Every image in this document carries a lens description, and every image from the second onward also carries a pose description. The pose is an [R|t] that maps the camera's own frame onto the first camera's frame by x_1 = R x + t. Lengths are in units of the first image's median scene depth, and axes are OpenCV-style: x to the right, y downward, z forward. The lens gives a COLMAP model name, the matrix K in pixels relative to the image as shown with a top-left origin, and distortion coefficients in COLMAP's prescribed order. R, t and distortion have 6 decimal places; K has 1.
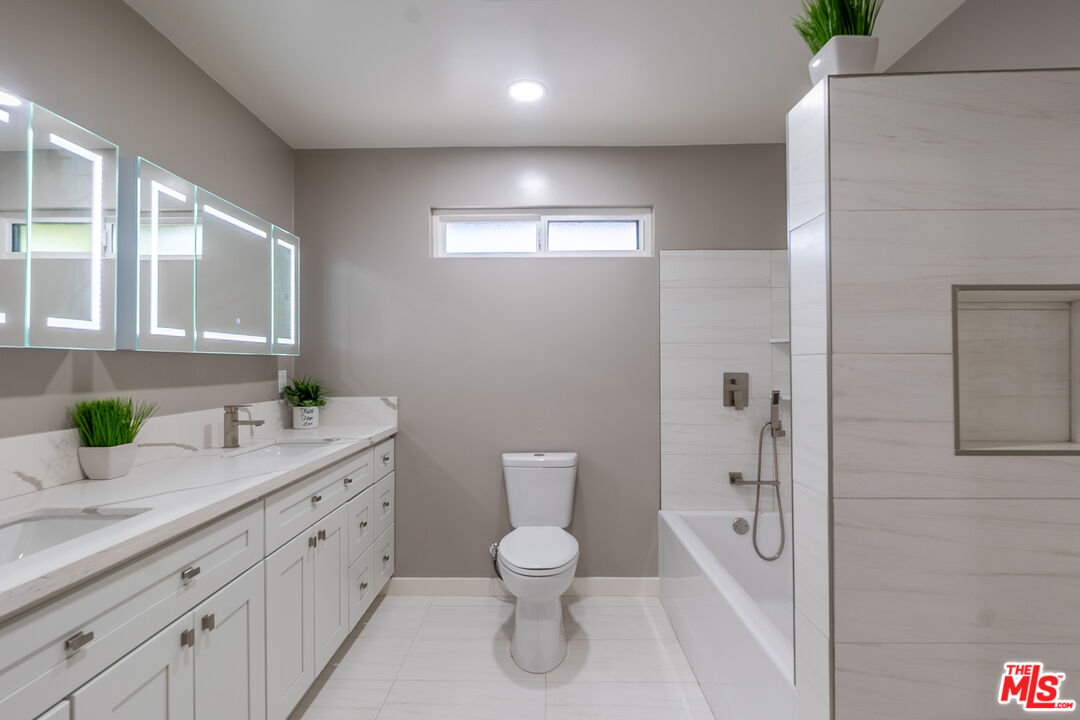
lens RADIAL K [[498.7, 0, 542.5], [0, 498.7, 359.7], [0, 0, 1]] dist [-0.005573, 0.000248]
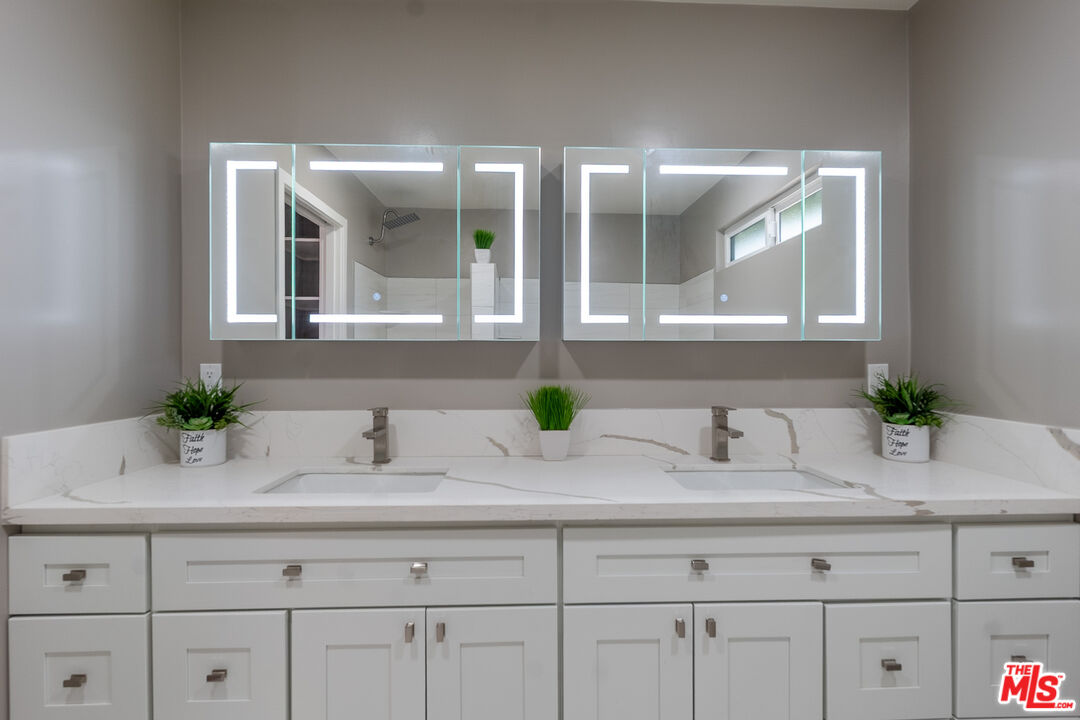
lens RADIAL K [[498.7, 0, 542.8], [0, 498.7, 360.5], [0, 0, 1]] dist [-0.005573, 0.000248]
pose [[0.032461, 0.002406, -0.999470, 0.162604], [0.006621, 0.999975, 0.002622, 0.016596], [0.999451, -0.006703, 0.032444, 0.753761]]
